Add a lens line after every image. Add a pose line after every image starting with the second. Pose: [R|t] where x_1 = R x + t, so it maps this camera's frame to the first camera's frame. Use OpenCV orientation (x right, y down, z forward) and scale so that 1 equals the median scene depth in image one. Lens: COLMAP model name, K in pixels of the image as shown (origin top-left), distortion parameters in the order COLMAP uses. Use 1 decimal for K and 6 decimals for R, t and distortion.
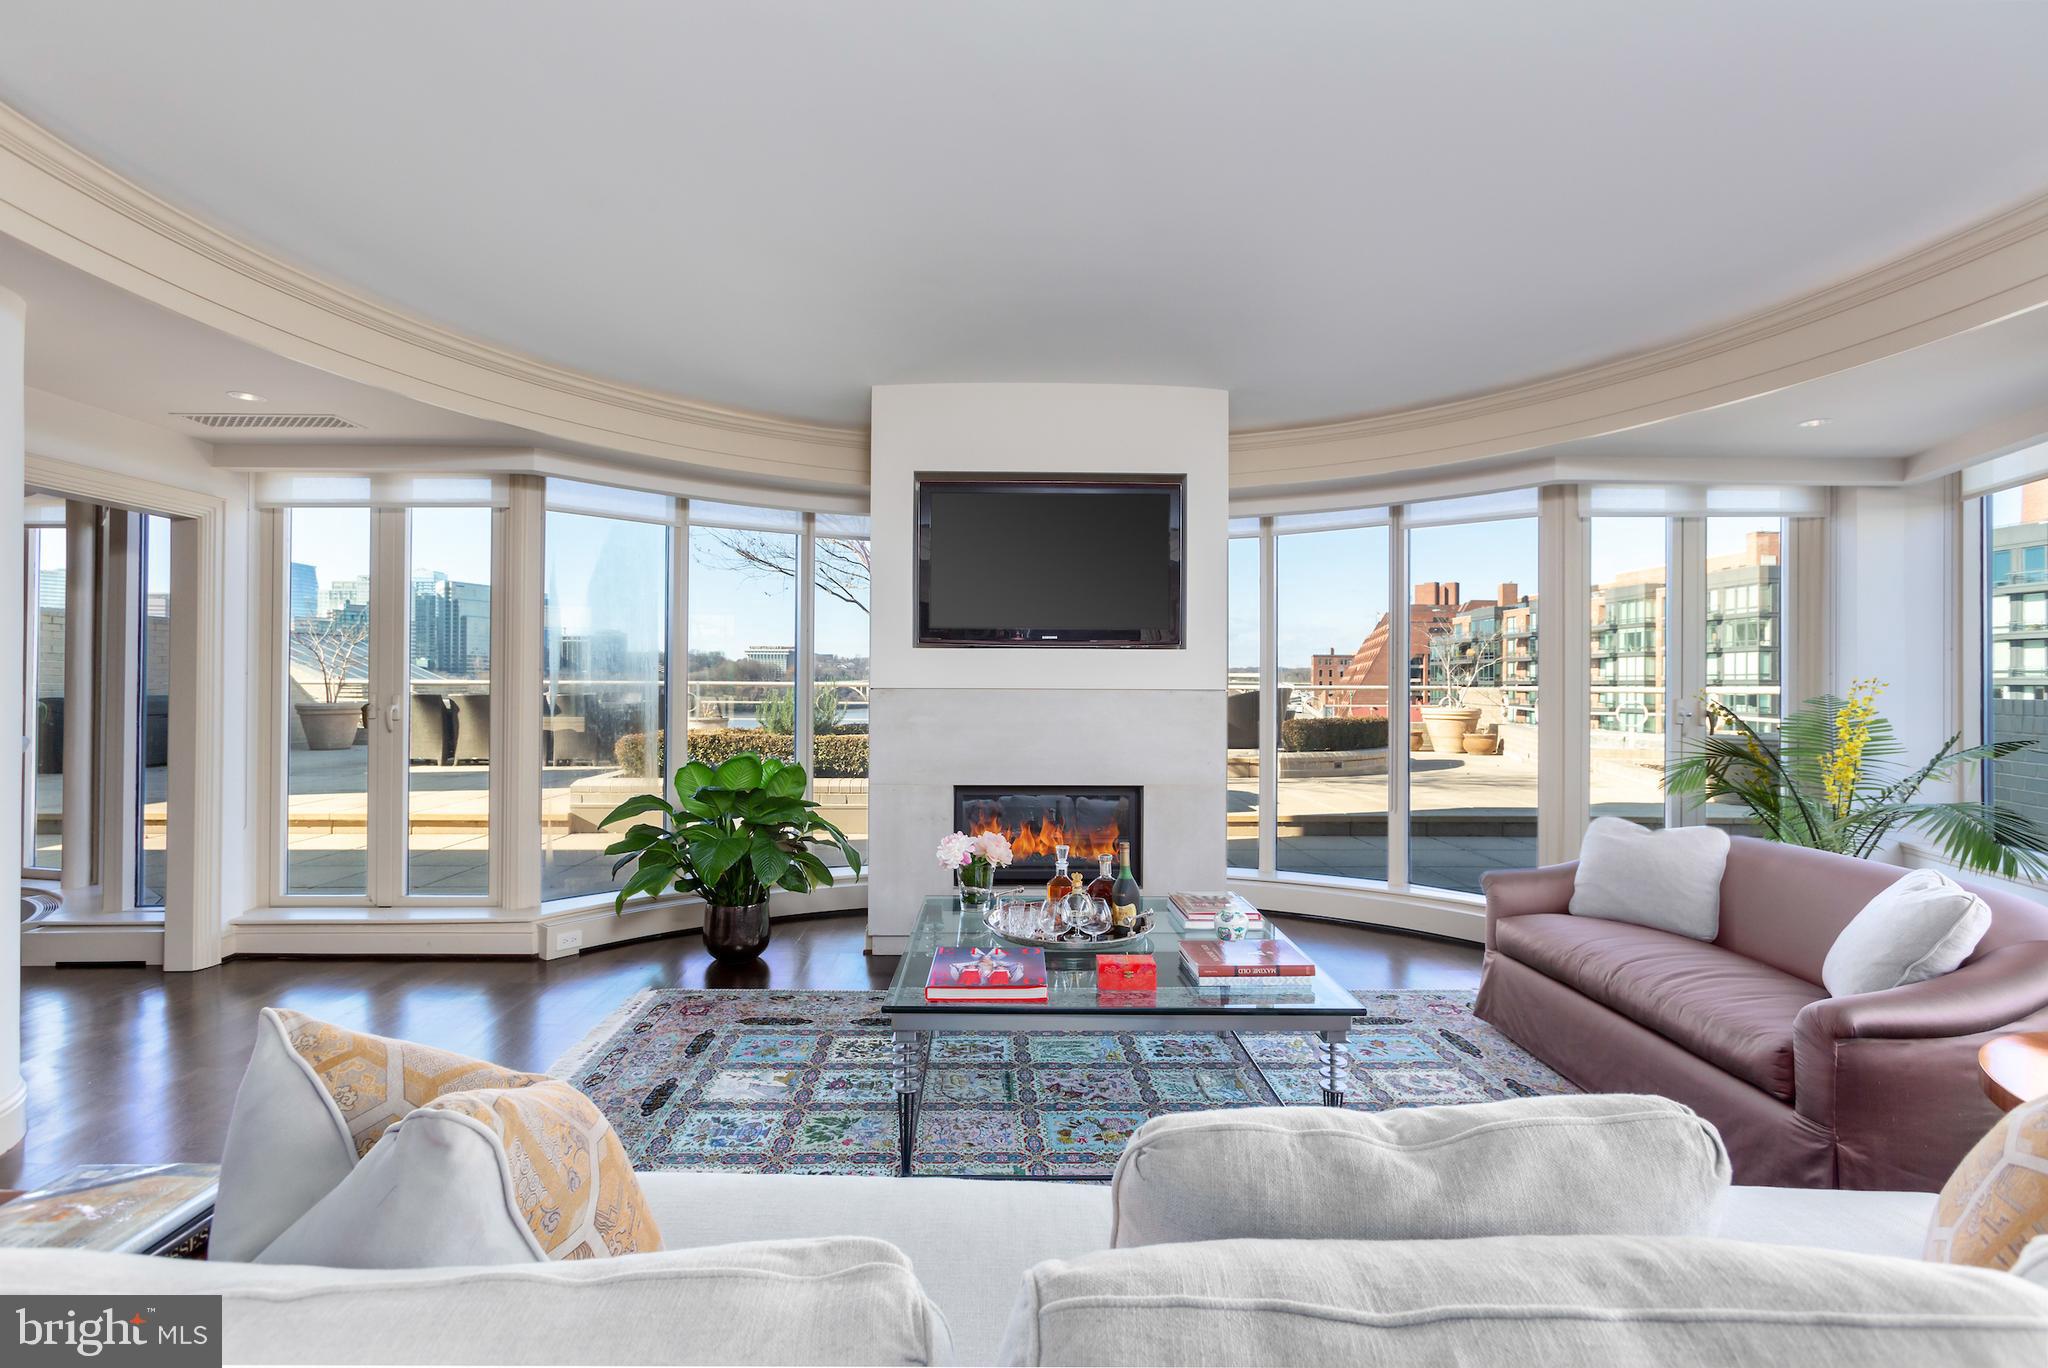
lens RADIAL K [[919.8, 0, 1012.1], [0, 919.8, 677.4], [0, 0, 1]] dist [-0.007693, 0.003265]
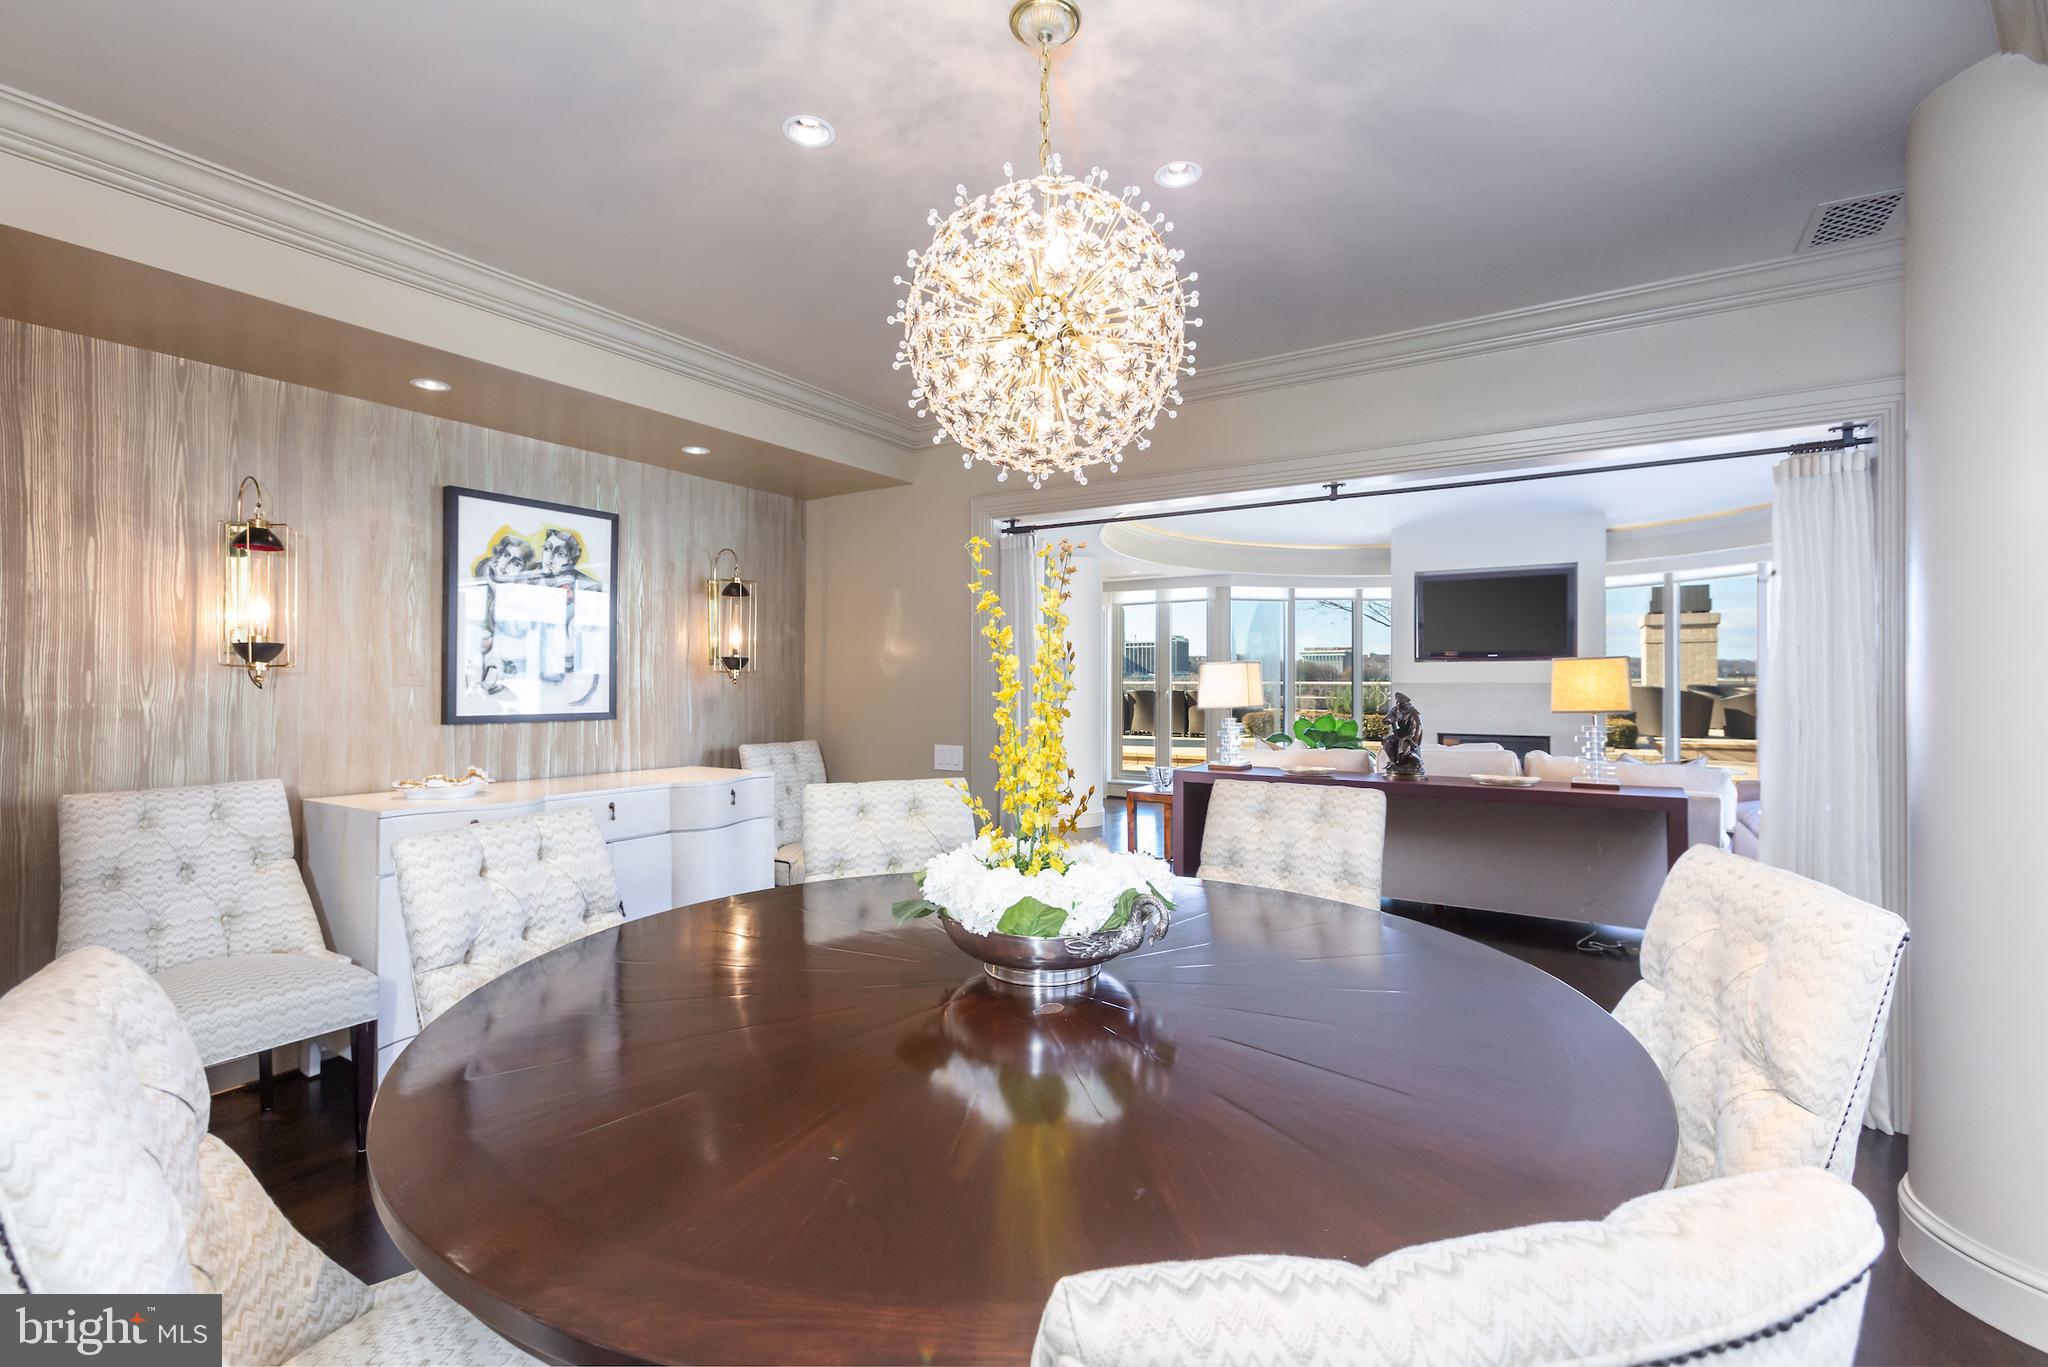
lens RADIAL K [[919.8, 0, 1015.1], [0, 919.8, 678.3], [0, 0, 1]] dist [-0.007693, 0.003265]
pose [[0.834752, -0.006103, -0.550592, 0.216866], [0.005639, 0.999981, -0.002534, 0.000289], [0.550597, -0.000990, 0.834771, -0.920251]]
